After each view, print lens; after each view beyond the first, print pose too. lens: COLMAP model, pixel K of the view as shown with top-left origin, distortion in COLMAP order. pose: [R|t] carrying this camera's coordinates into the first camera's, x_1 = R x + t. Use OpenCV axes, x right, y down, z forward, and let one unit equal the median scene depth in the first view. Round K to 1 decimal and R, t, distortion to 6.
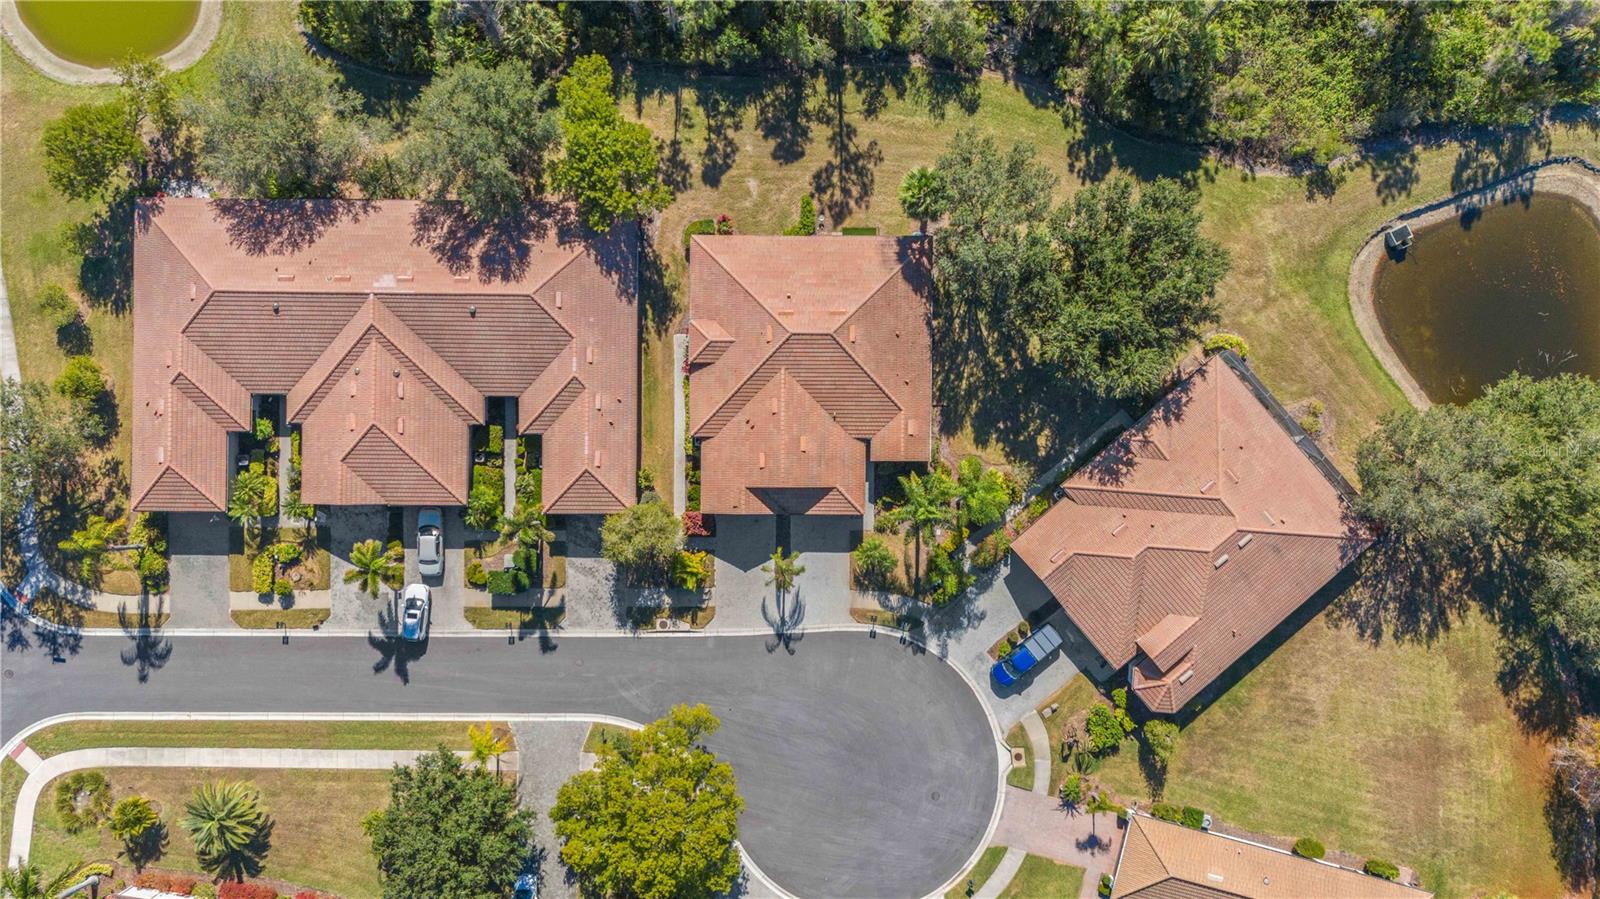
lens RADIAL K [[1159.2, 0, 805.5], [0, 1159.2, 427.2], [0, 0, 1]] dist [0.029884, -0.003698]
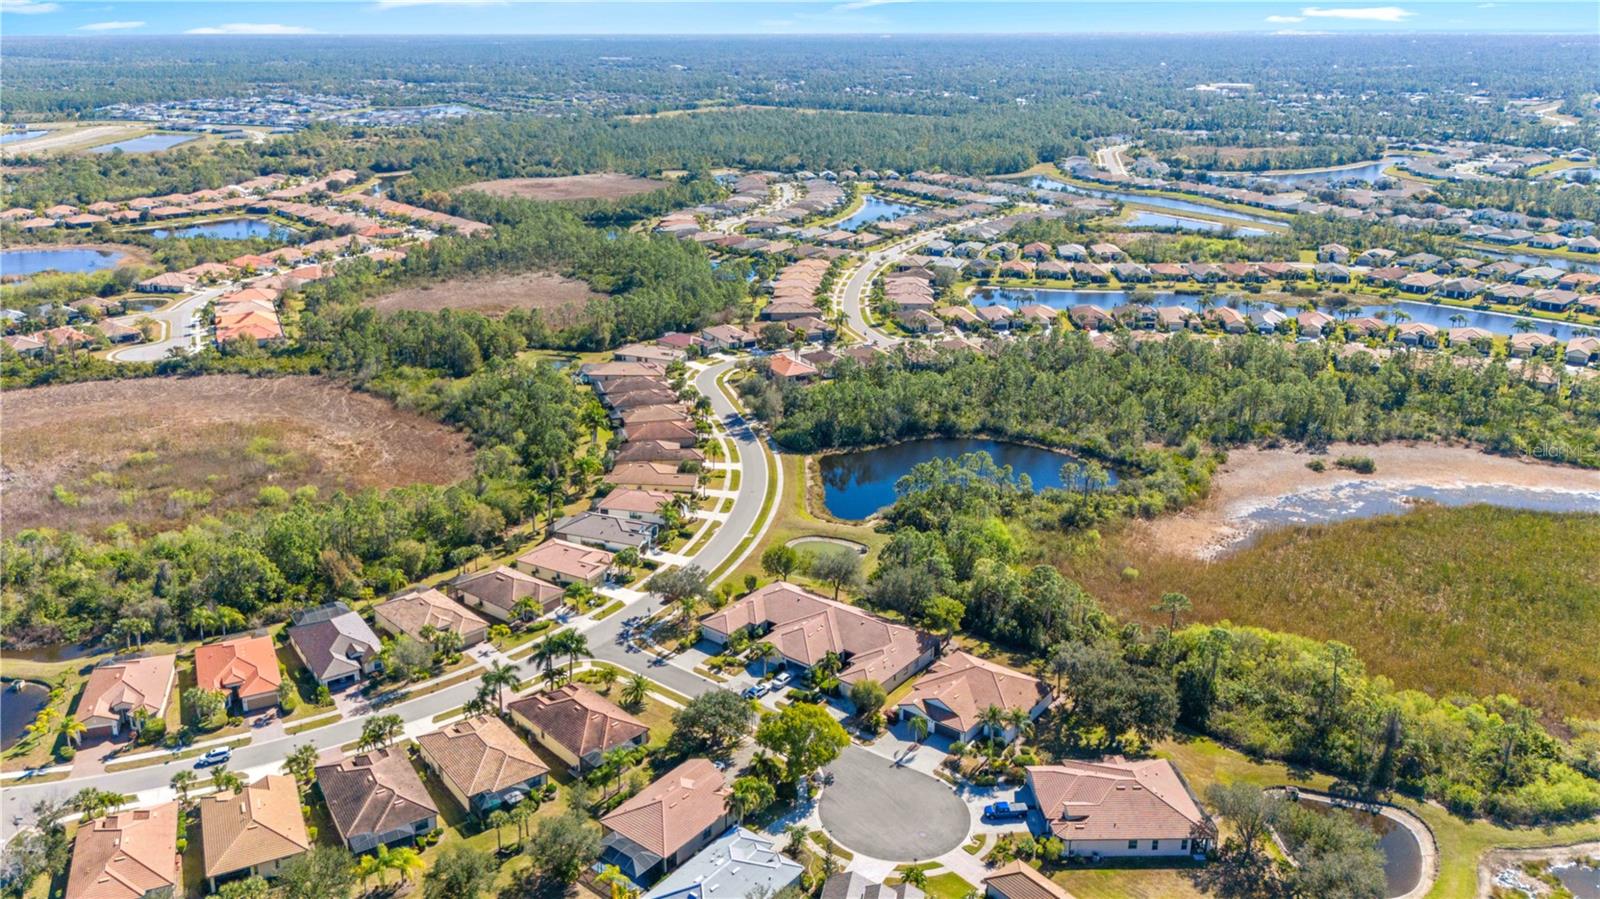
lens RADIAL K [[1118.1, 0, 774.2], [0, 1118.1, 447.1], [0, 0, 1]] dist [0.007656, -0.004008]
pose [[0.789430, 0.203327, -0.579188, 0.777975], [-0.613667, 0.283843, -0.736781, 1.501996], [0.014591, 0.937065, 0.348850, -0.148493]]
